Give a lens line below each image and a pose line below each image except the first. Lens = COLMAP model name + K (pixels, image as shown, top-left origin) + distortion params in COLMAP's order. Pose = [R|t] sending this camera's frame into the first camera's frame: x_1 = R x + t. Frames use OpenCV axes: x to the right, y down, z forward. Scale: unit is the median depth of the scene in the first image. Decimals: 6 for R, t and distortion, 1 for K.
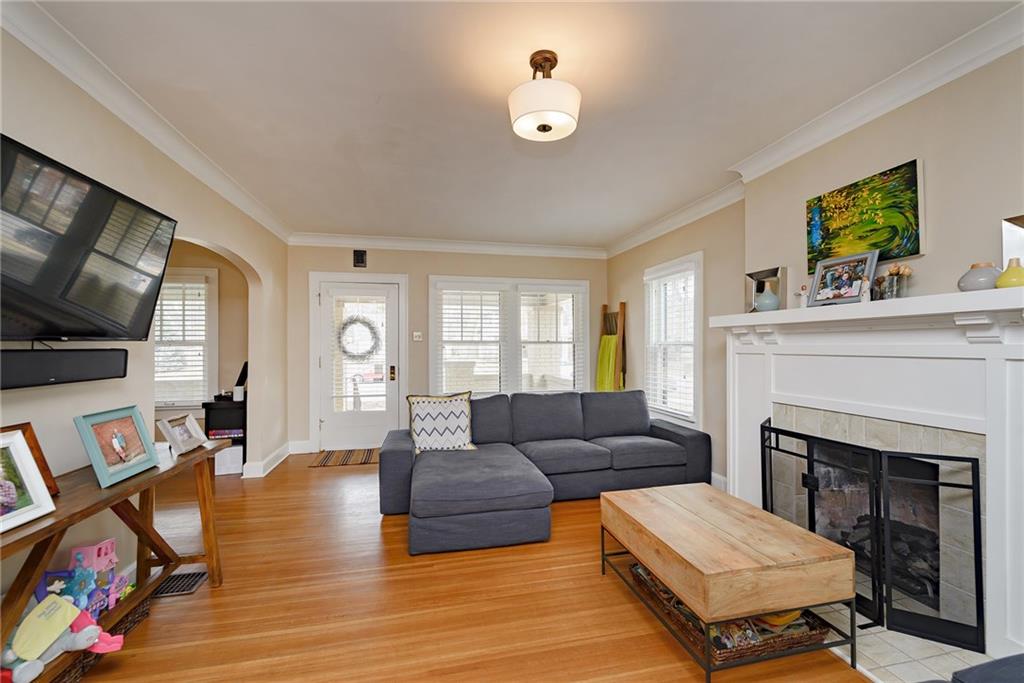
lens RADIAL K [[444.8, 0, 515.6], [0, 444.8, 342.6], [0, 0, 1]] dist [0.002250, 0.000122]
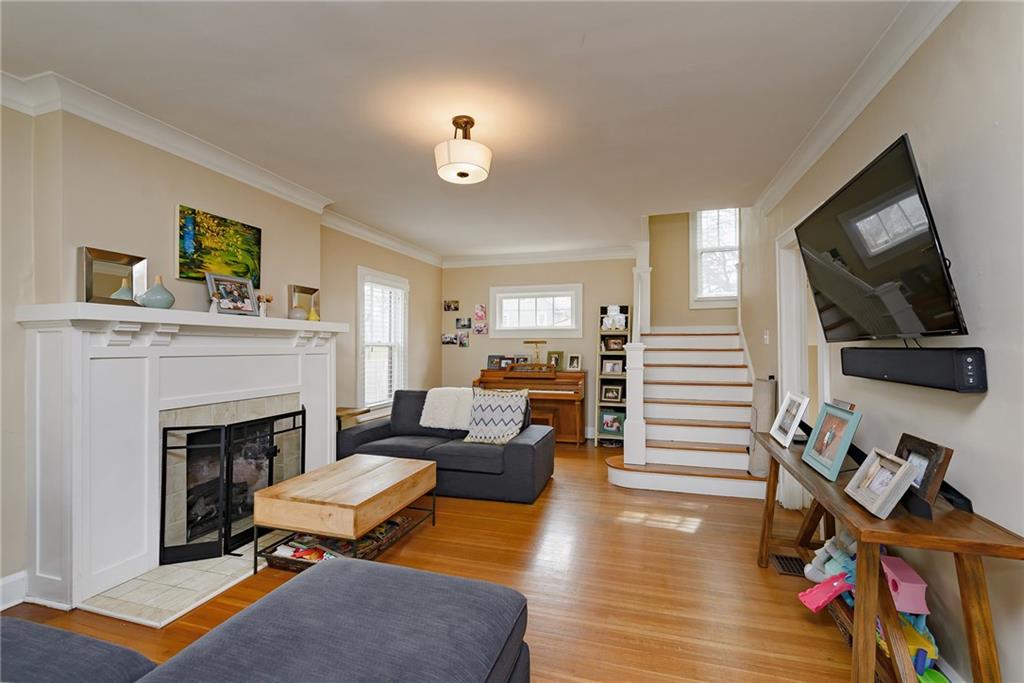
lens RADIAL K [[444.8, 0, 513.7], [0, 444.8, 344.2], [0, 0, 1]] dist [0.002250, 0.000122]
pose [[-0.869092, 0.007530, 0.494593, -0.564494], [0.000102, 0.999887, -0.015045, 0.015989], [-0.494650, -0.013025, -0.868994, 1.676347]]
